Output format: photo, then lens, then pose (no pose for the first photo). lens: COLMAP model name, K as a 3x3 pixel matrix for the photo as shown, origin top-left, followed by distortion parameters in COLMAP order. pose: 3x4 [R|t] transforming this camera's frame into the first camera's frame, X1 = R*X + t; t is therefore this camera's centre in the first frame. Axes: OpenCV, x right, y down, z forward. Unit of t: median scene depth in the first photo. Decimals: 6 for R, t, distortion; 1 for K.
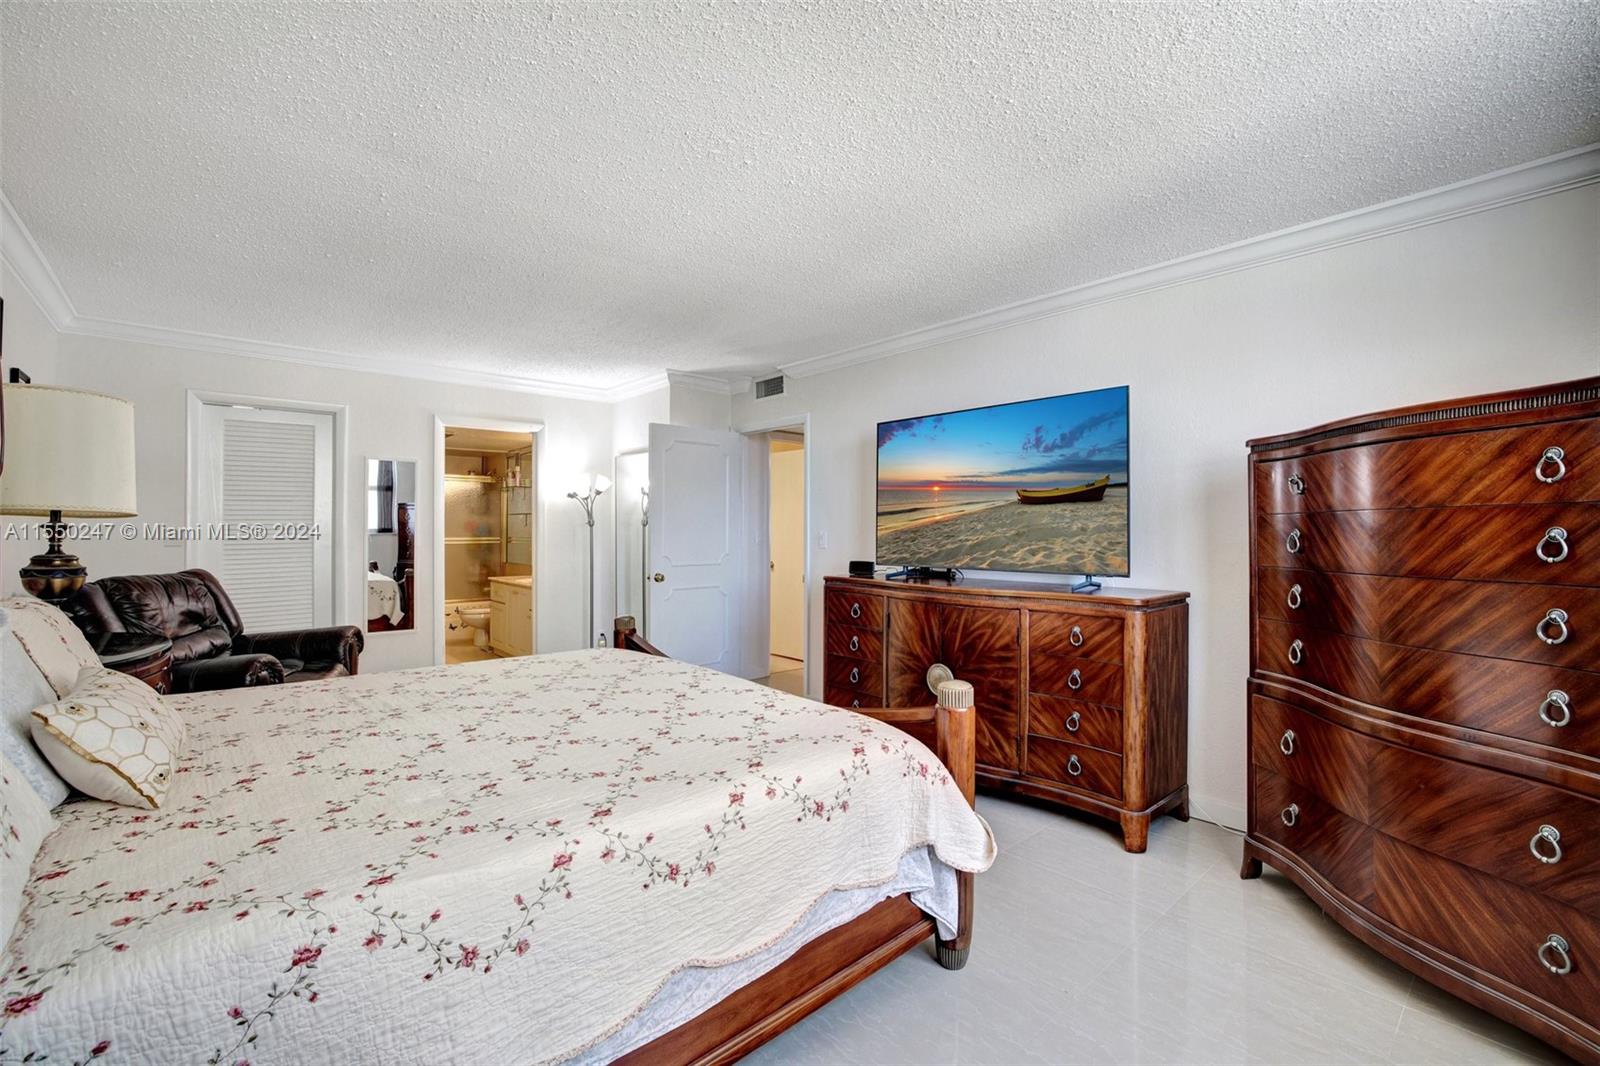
lens RADIAL K [[698.2, 0, 800.9], [0, 698.2, 534.2], [0, 0, 1]] dist [-0.017121, 0.001958]
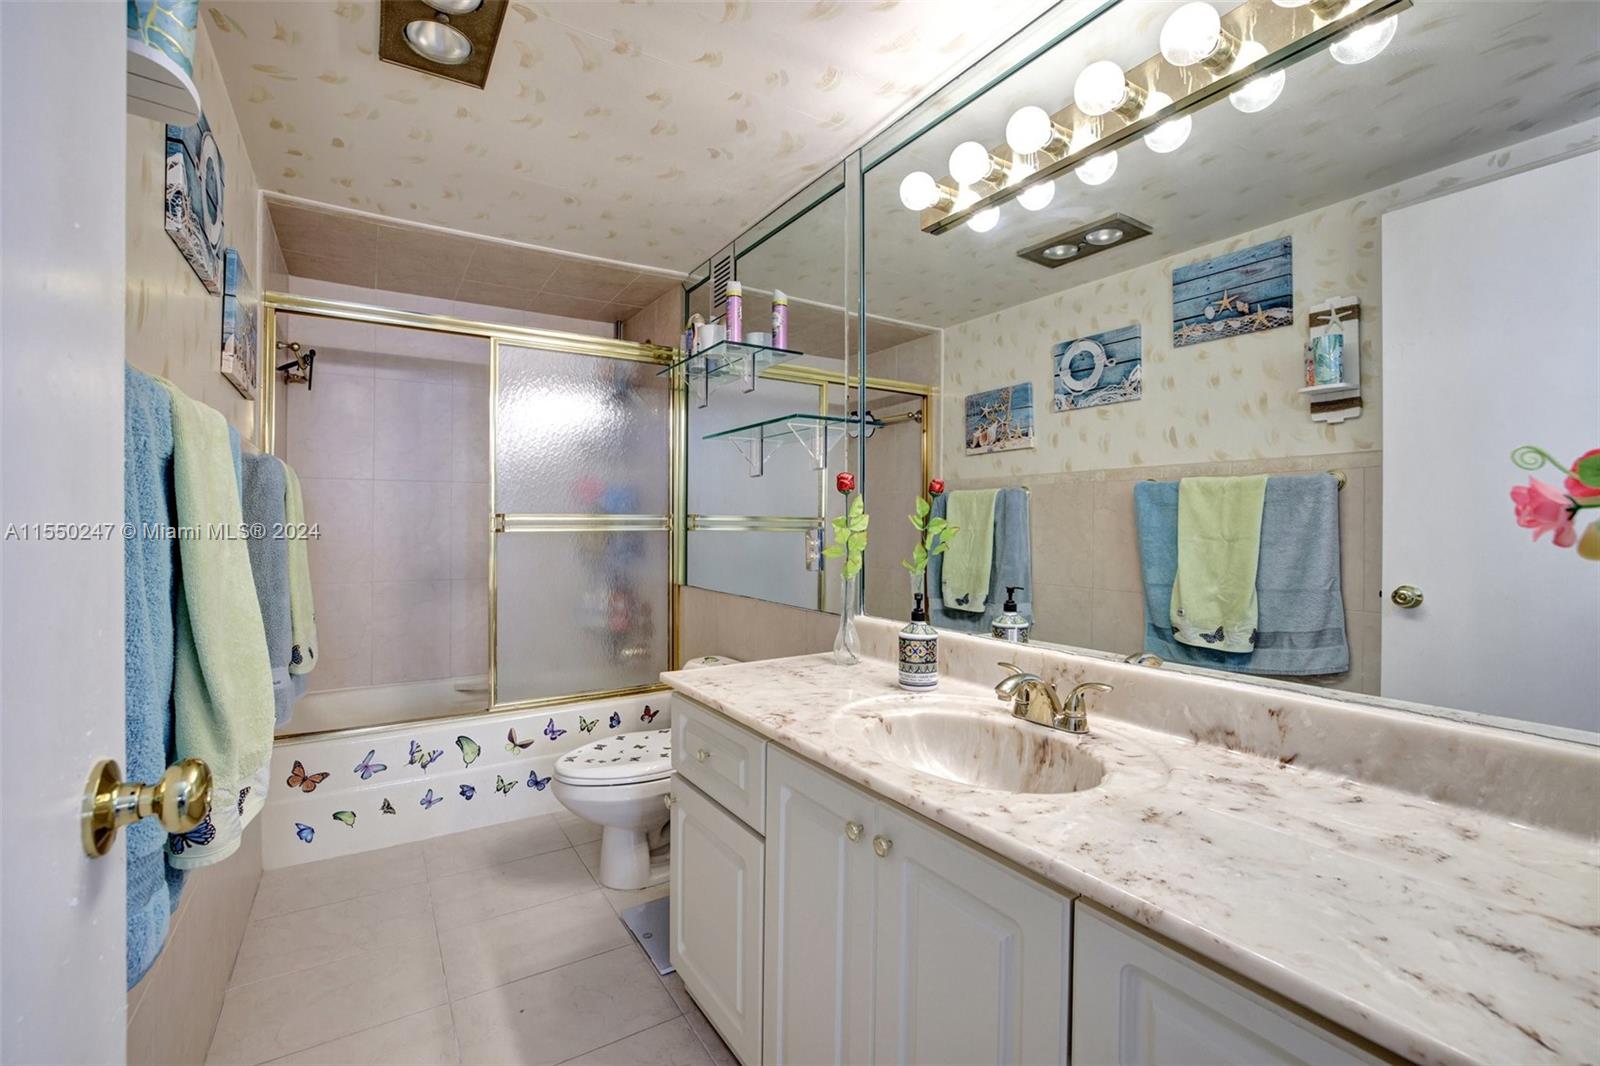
lens RADIAL K [[698.2, 0, 798.7], [0, 698.2, 531.9], [0, 0, 1]] dist [-0.017121, 0.001958]
pose [[0.992312, 0.002210, -0.123740, -0.310944], [-0.000722, 0.999927, 0.012069, 0.008635], [0.123758, -0.011887, 0.992241, 0.631532]]
